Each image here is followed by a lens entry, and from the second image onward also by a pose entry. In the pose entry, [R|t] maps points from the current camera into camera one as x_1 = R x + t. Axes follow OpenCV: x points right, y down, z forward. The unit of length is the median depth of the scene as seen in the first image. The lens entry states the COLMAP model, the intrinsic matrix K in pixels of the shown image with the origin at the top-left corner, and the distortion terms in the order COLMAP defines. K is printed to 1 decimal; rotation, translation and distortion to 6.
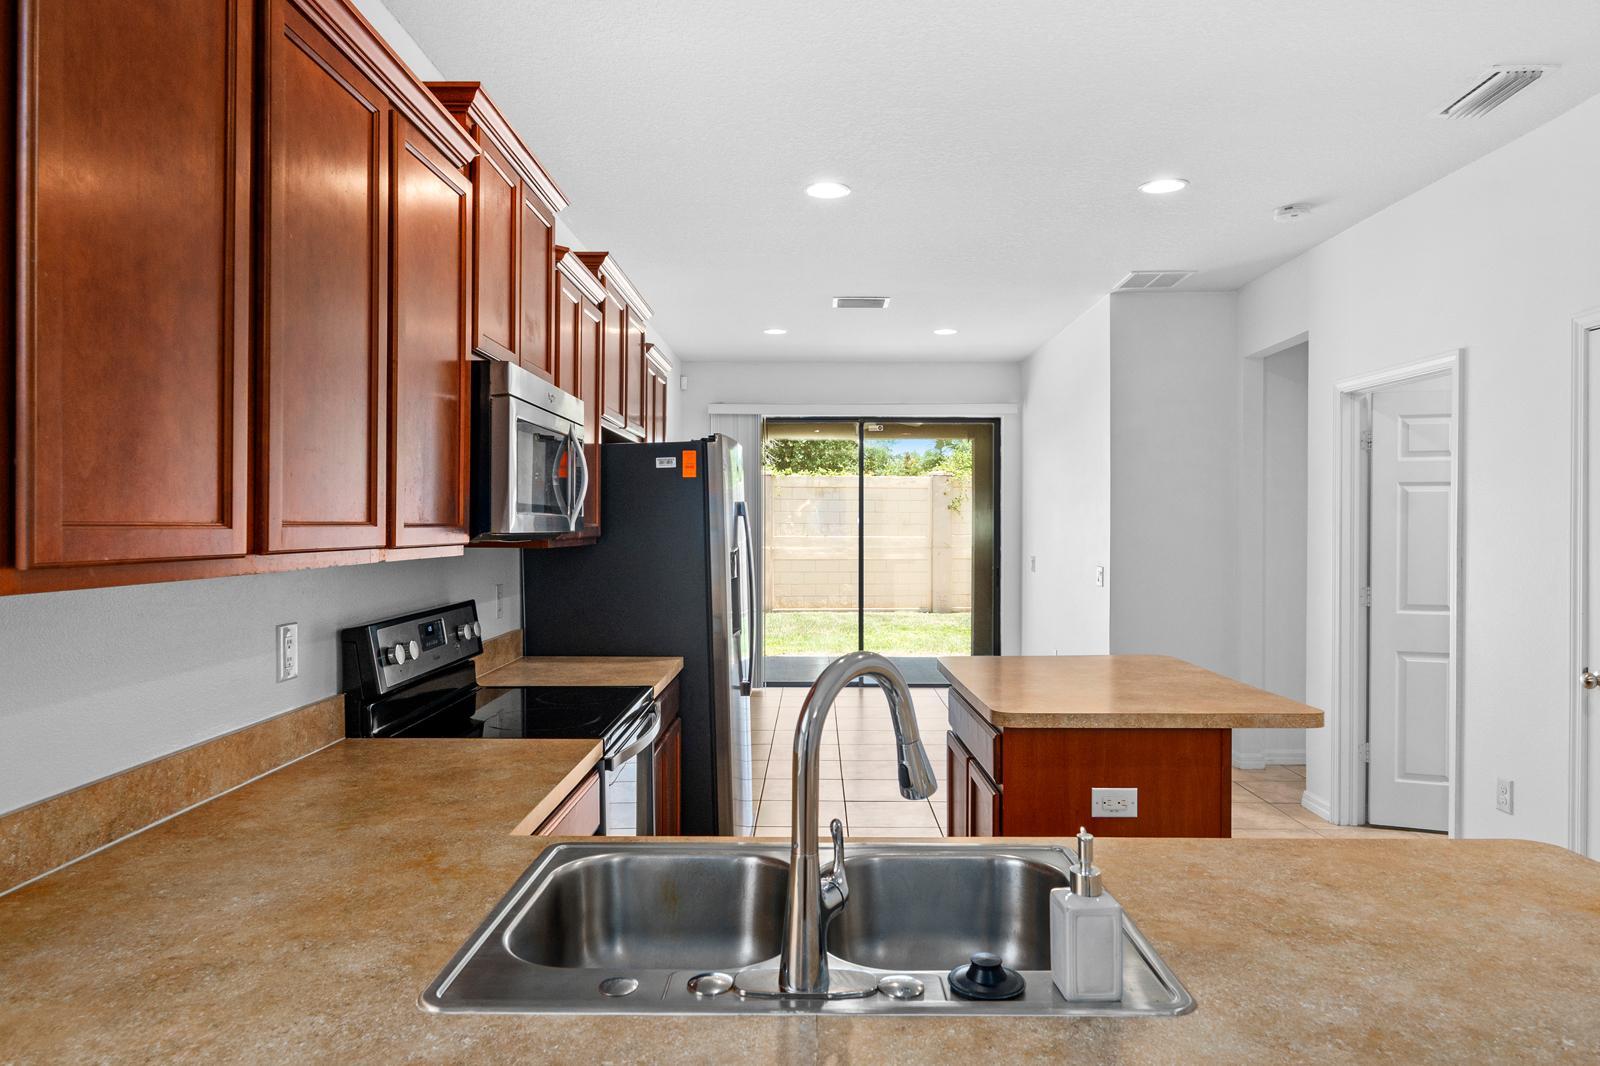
lens RADIAL K [[992.4, 0, 797.1], [0, 992.4, 521.4], [0, 0, 1]] dist [0.006218, -0.002401]
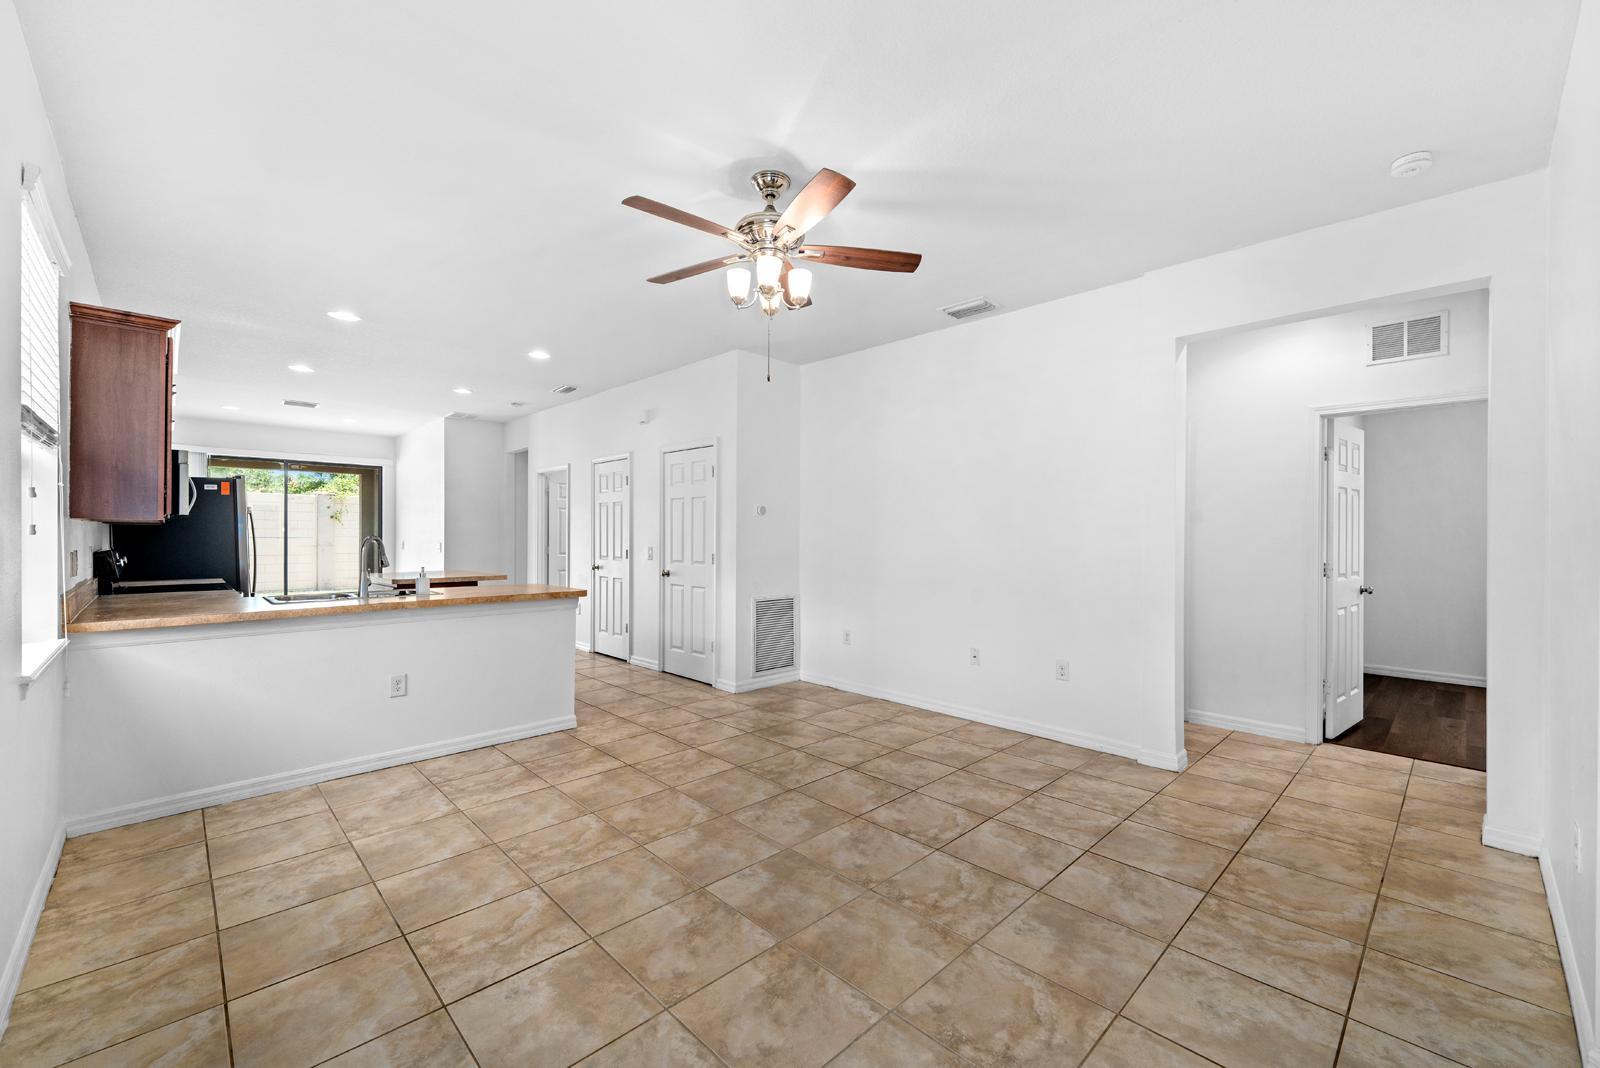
lens RADIAL K [[651.7, 0, 798.8], [0, 651.7, 533.4], [0, 0, 1]] dist [-0.001174, 0.000187]
pose [[0.705106, 0.002729, 0.709097, -0.213706], [-0.004759, 0.999988, 0.000884, 0.029727], [-0.709086, -0.003997, 0.705111, -0.801450]]
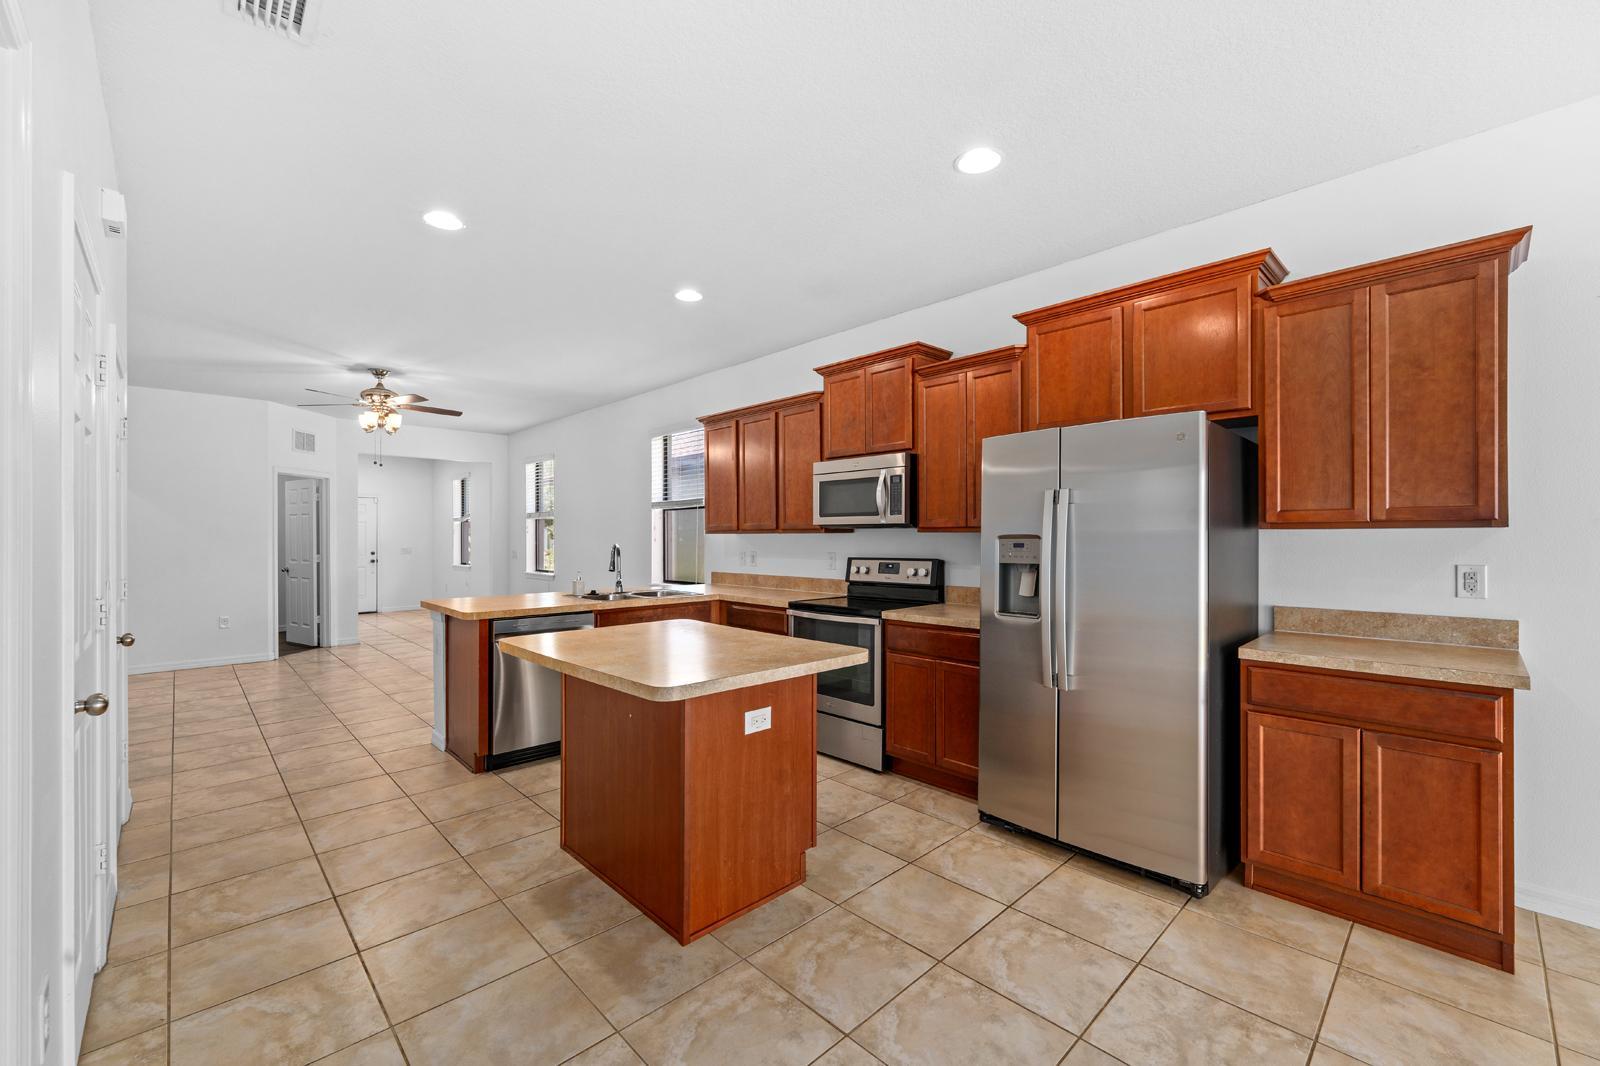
lens RADIAL K [[651.7, 0, 805.3], [0, 651.7, 538.3], [0, 0, 1]] dist [-0.001174, 0.000187]
pose [[-0.705828, 0.000345, -0.708384, 0.576379], [0.001647, 0.999998, -0.001155, 0.029414], [0.708382, -0.001982, -0.705827, 1.291191]]
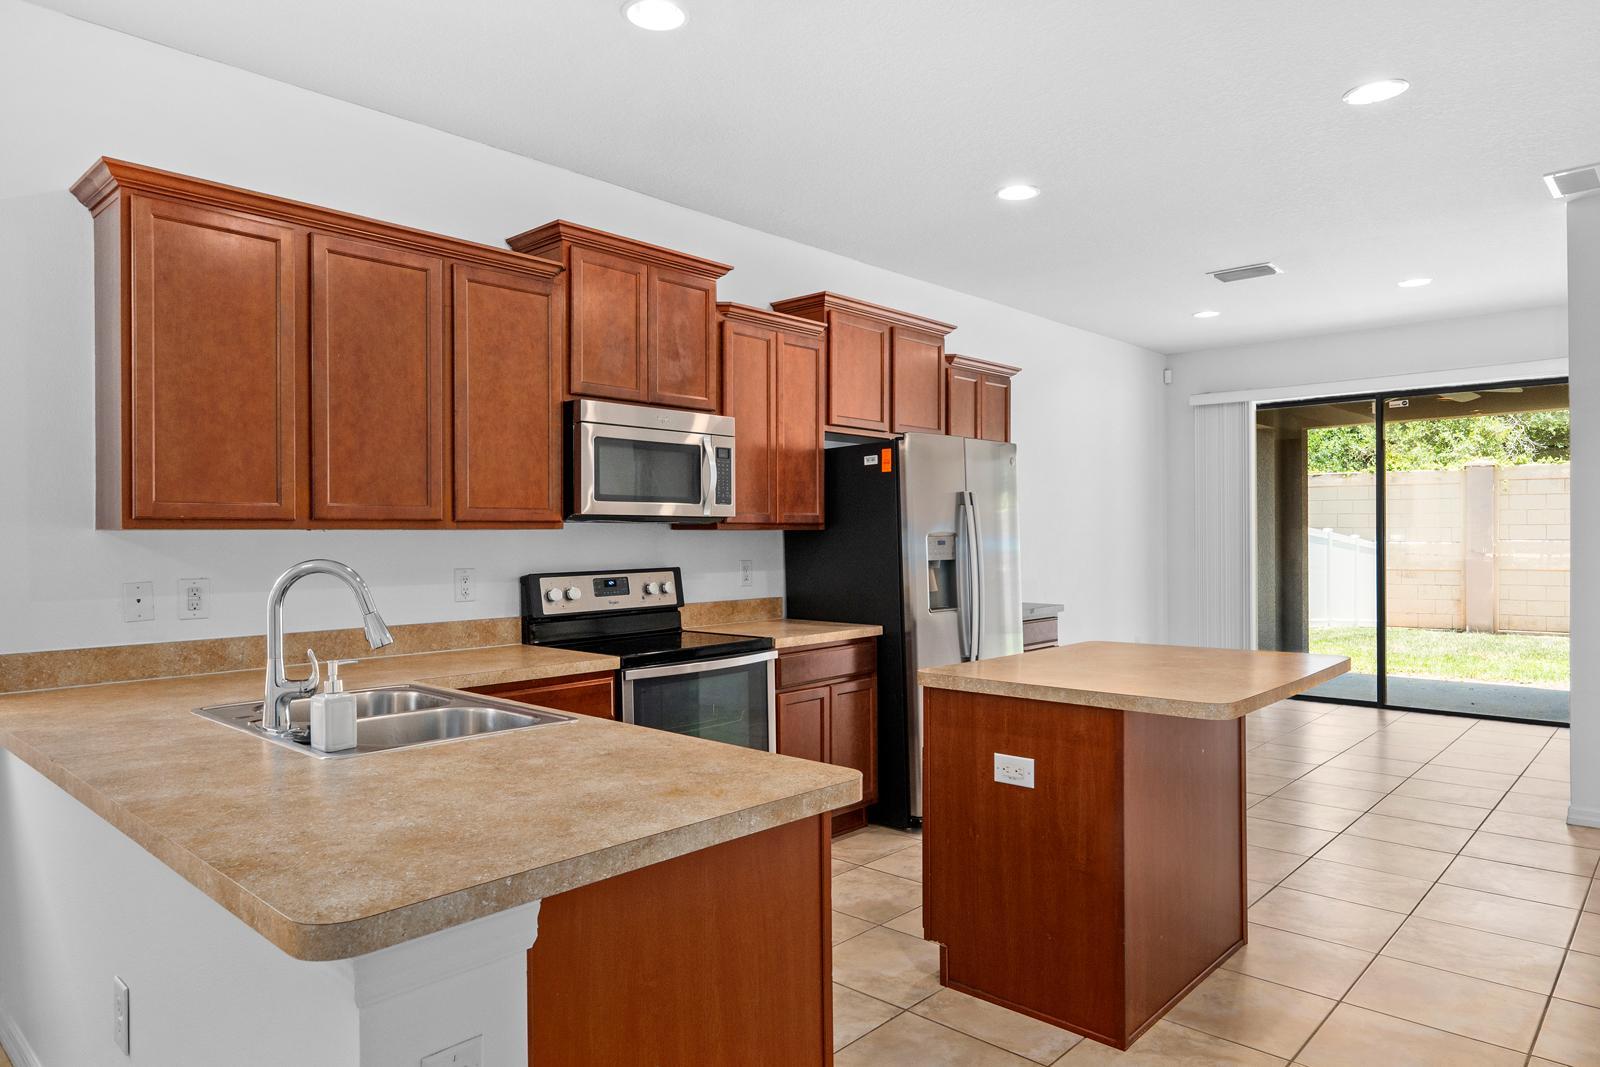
lens RADIAL K [[992.4, 0, 800.5], [0, 992.4, 536.5], [0, 0, 1]] dist [0.006218, -0.002401]
pose [[0.746421, -0.002558, -0.665469, 0.541133], [0.007231, 0.999965, 0.004267, 0.023619], [0.665435, -0.007997, 0.746413, 0.060936]]
